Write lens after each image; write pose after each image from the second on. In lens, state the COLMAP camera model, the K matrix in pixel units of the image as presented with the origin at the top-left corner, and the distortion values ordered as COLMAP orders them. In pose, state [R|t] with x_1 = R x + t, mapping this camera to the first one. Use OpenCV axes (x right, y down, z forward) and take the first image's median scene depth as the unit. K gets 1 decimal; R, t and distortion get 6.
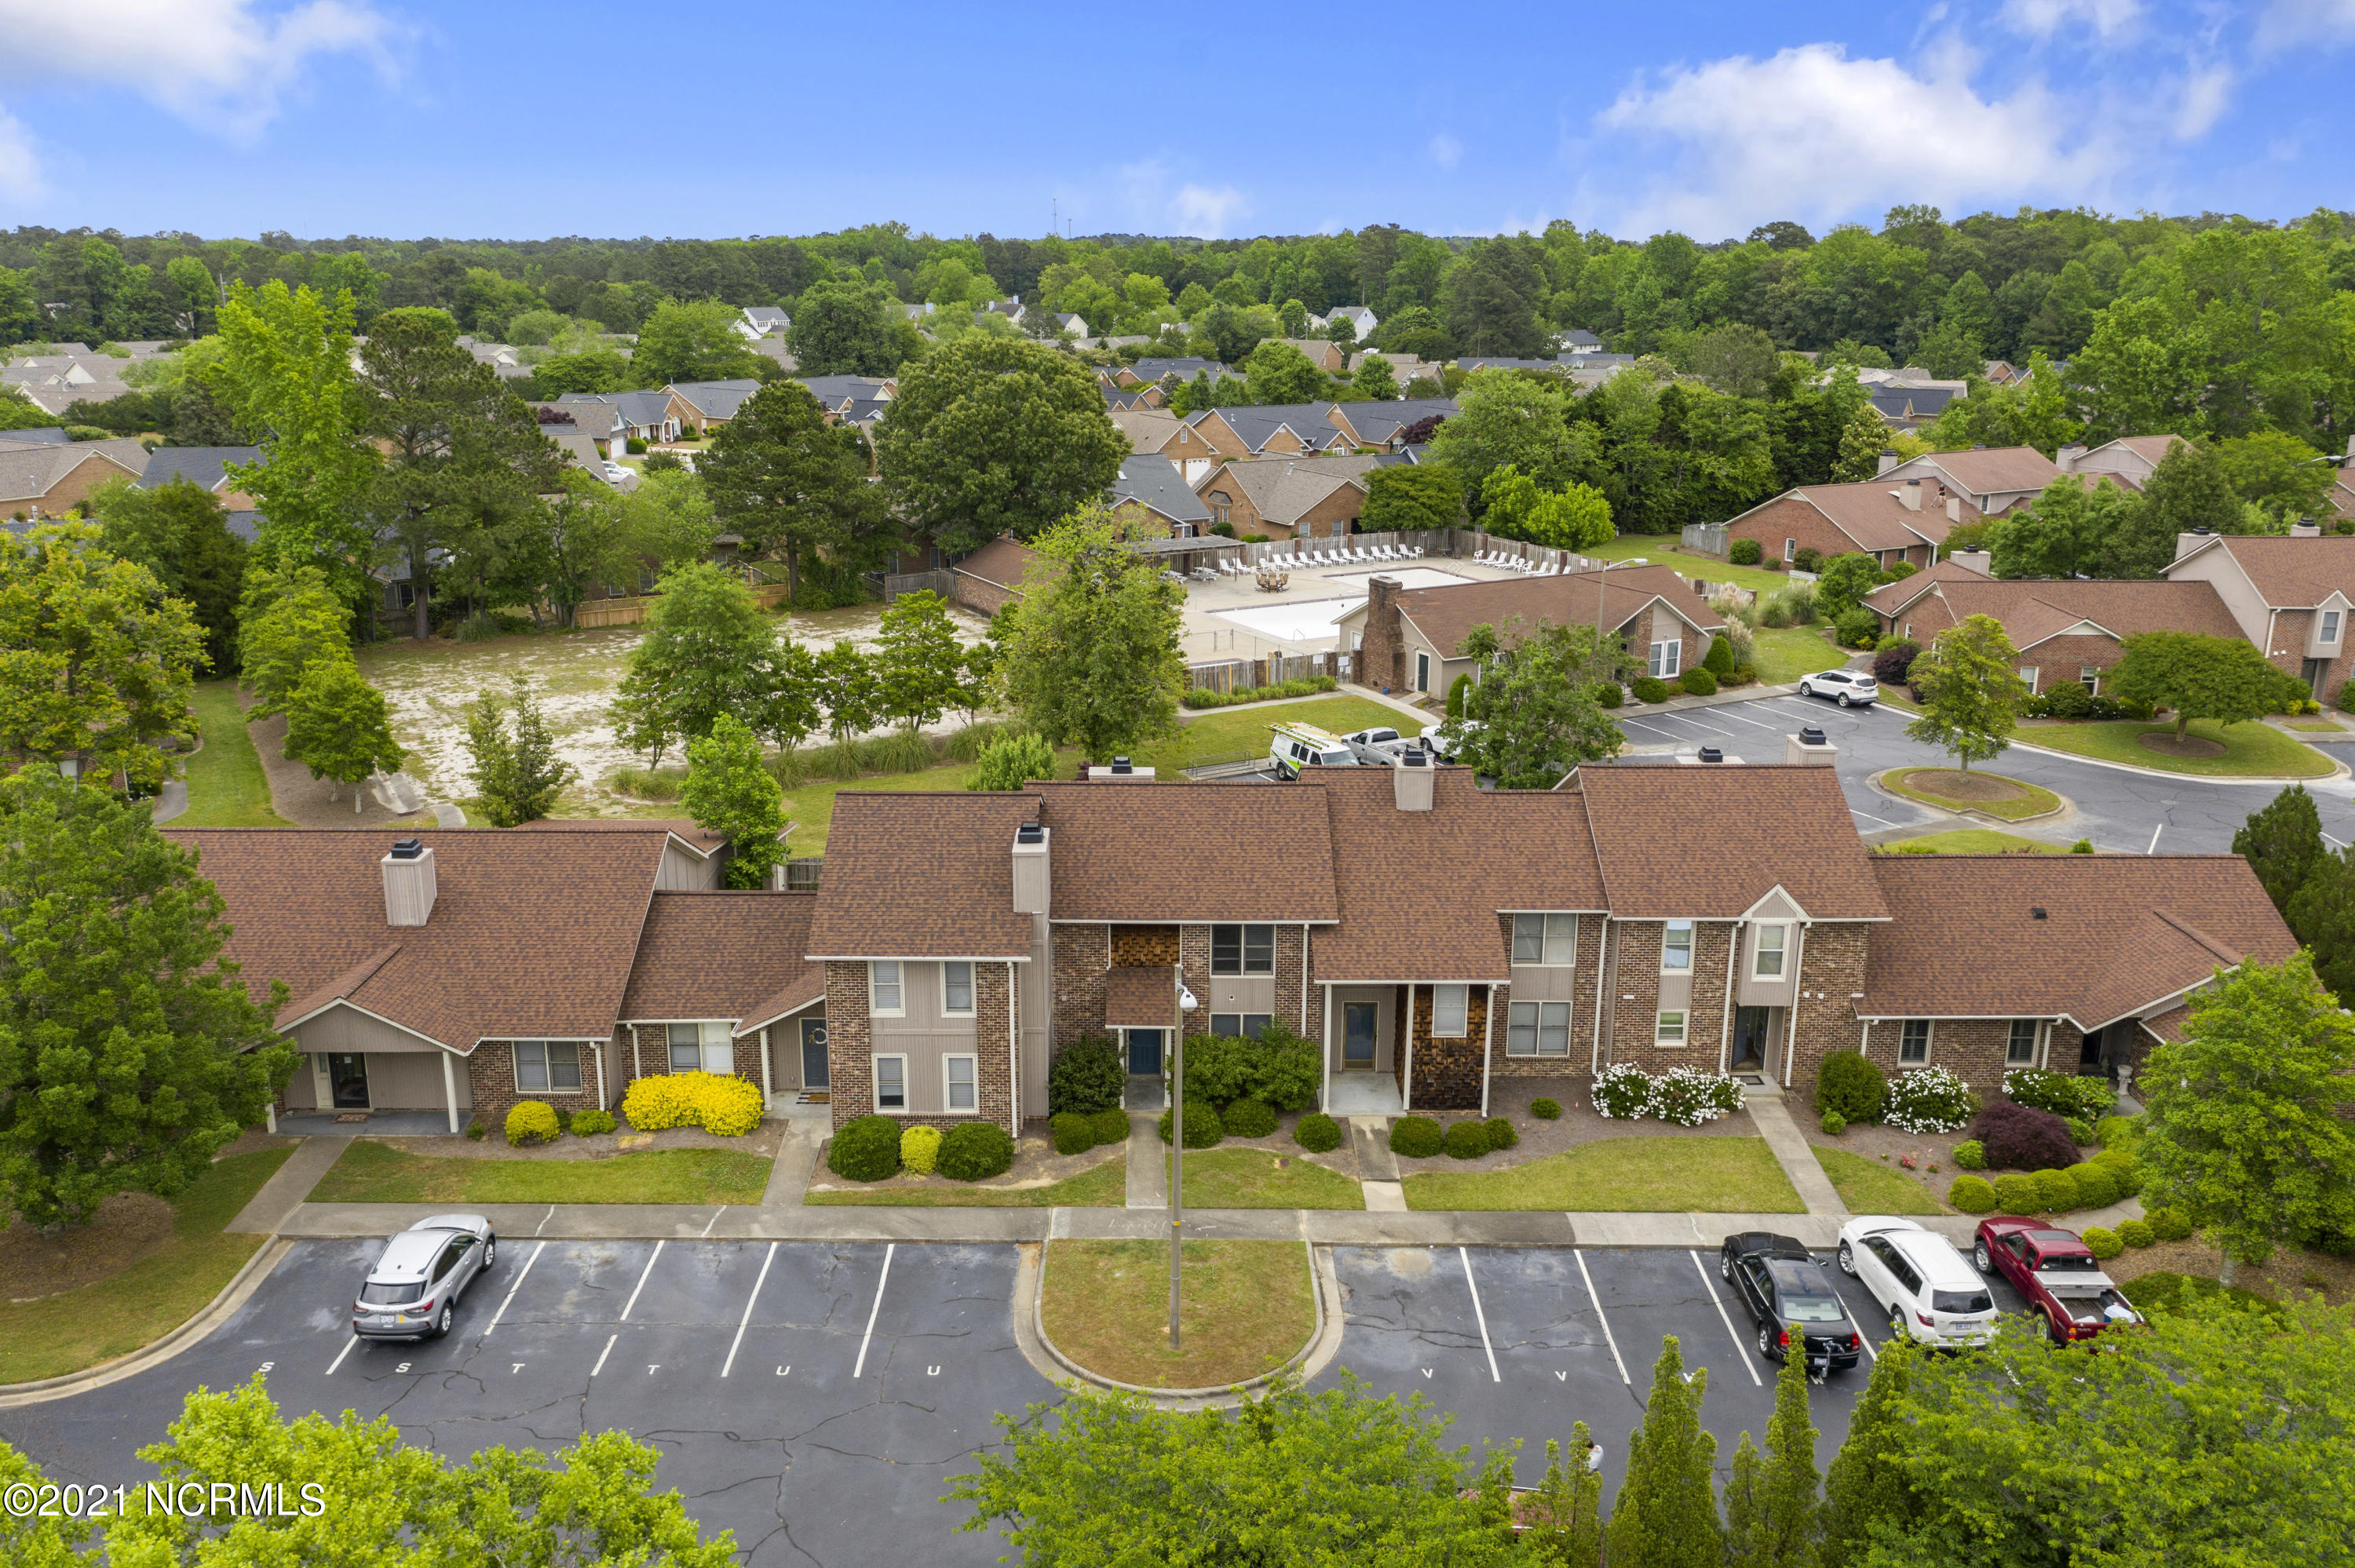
lens RADIAL K [[1889.4, 0, 1181.7], [0, 1889.4, 786.2], [0, 0, 1]] dist [-0.004637, 0.014890]
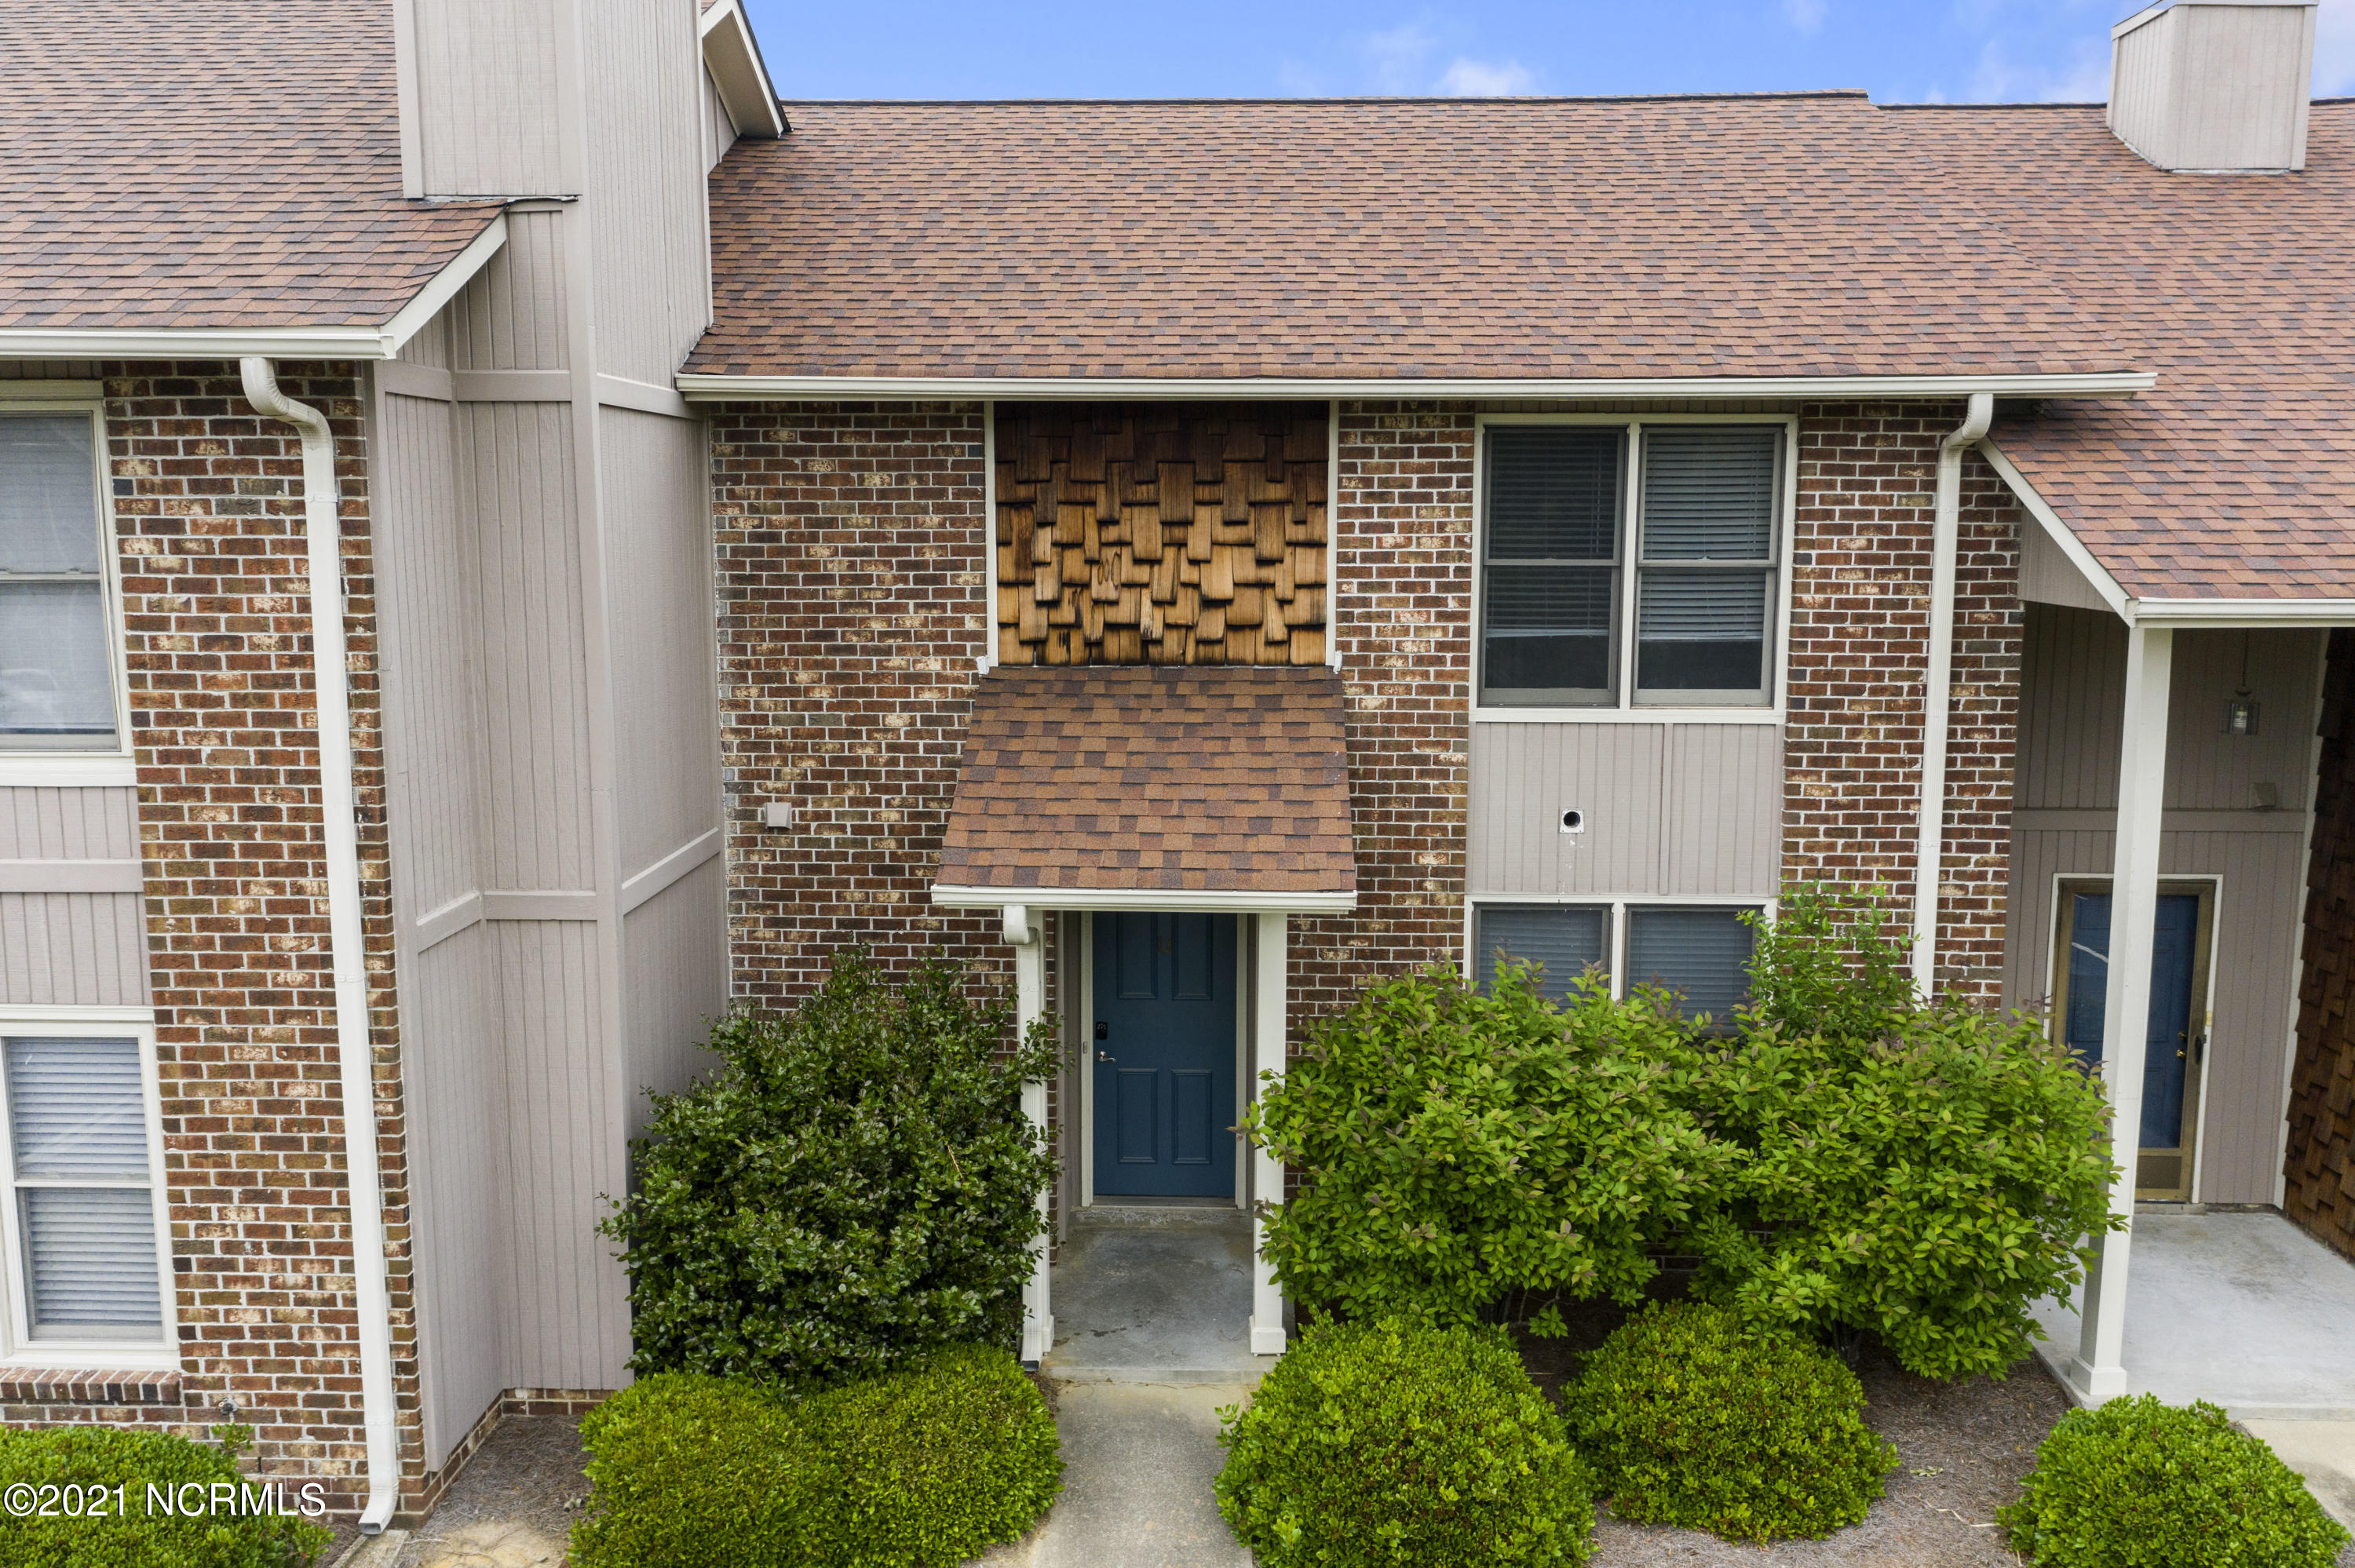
lens RADIAL K [[1889.4, 0, 1170.0], [0, 1889.4, 775.8], [0, 0, 1]] dist [-0.004637, 0.014890]
pose [[0.998422, -0.002924, -0.056079, -0.006805], [-0.004866, 0.990381, -0.138280, 0.139976], [0.055944, 0.138335, 0.988804, 0.809820]]
